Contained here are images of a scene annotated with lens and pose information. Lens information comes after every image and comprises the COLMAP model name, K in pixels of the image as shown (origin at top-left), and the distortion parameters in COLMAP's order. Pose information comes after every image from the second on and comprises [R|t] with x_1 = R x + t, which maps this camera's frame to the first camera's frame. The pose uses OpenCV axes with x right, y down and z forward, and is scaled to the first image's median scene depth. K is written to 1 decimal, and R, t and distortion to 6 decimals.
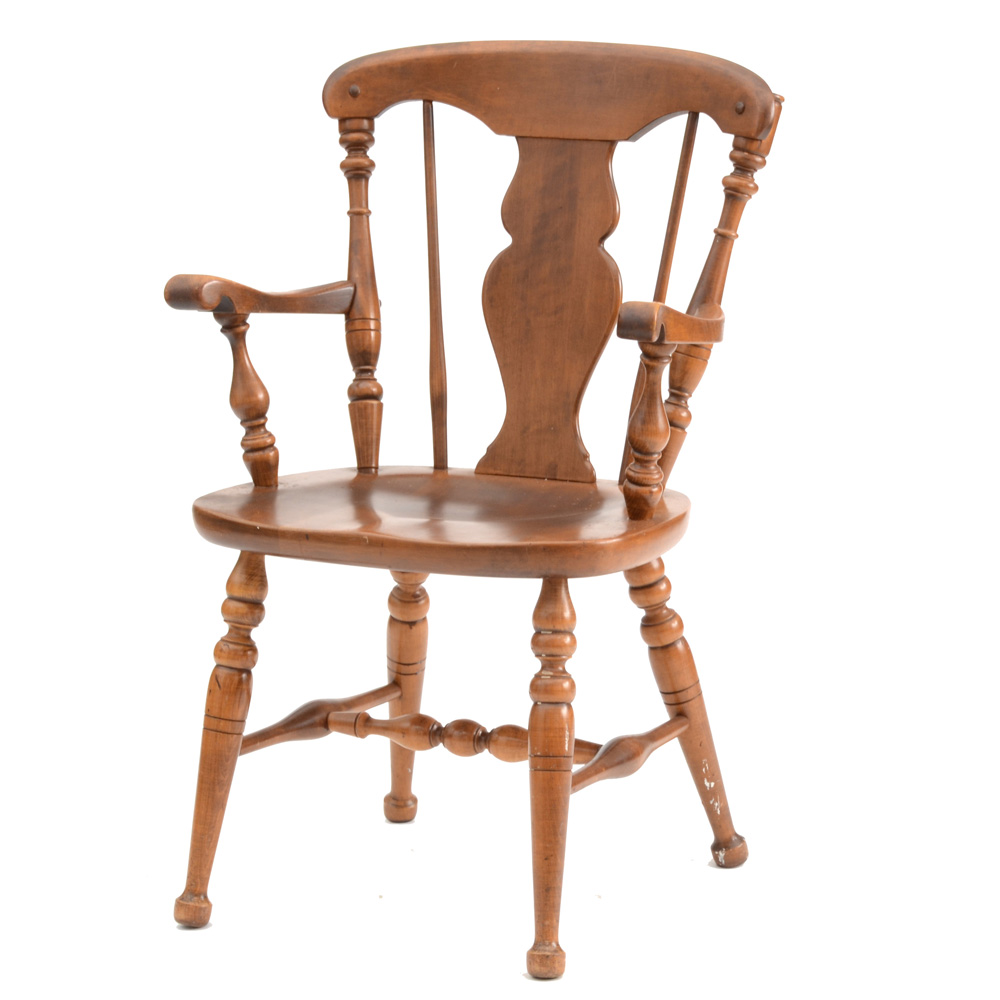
lens RADIAL K [[4343.3, 0, 502.1], [0, 4343.3, 496.8], [0, 0, 1]] dist [0.488991, 0.000000]
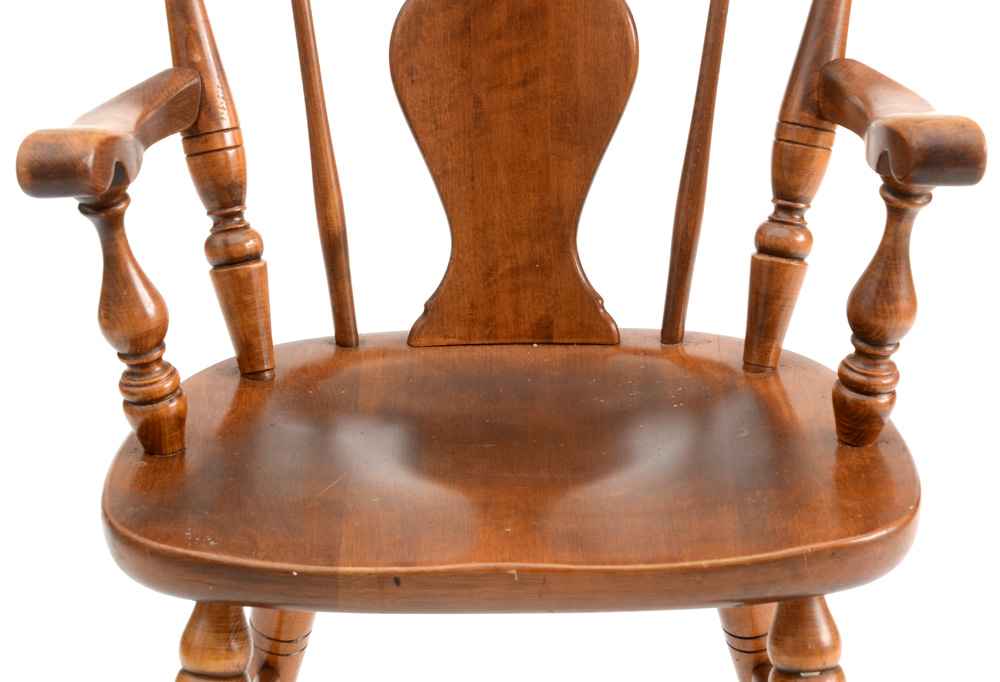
lens RADIAL K [[3465.1, 0, 507.4], [0, 3465.1, 349.7], [0, 0, 1]] dist [0.922917, 0.000000]
pose [[0.895798, -0.167775, 0.411579, -0.205804], [0.088703, 0.974874, 0.204335, -0.109055], [-0.435520, -0.146535, 0.888172, 0.551937]]
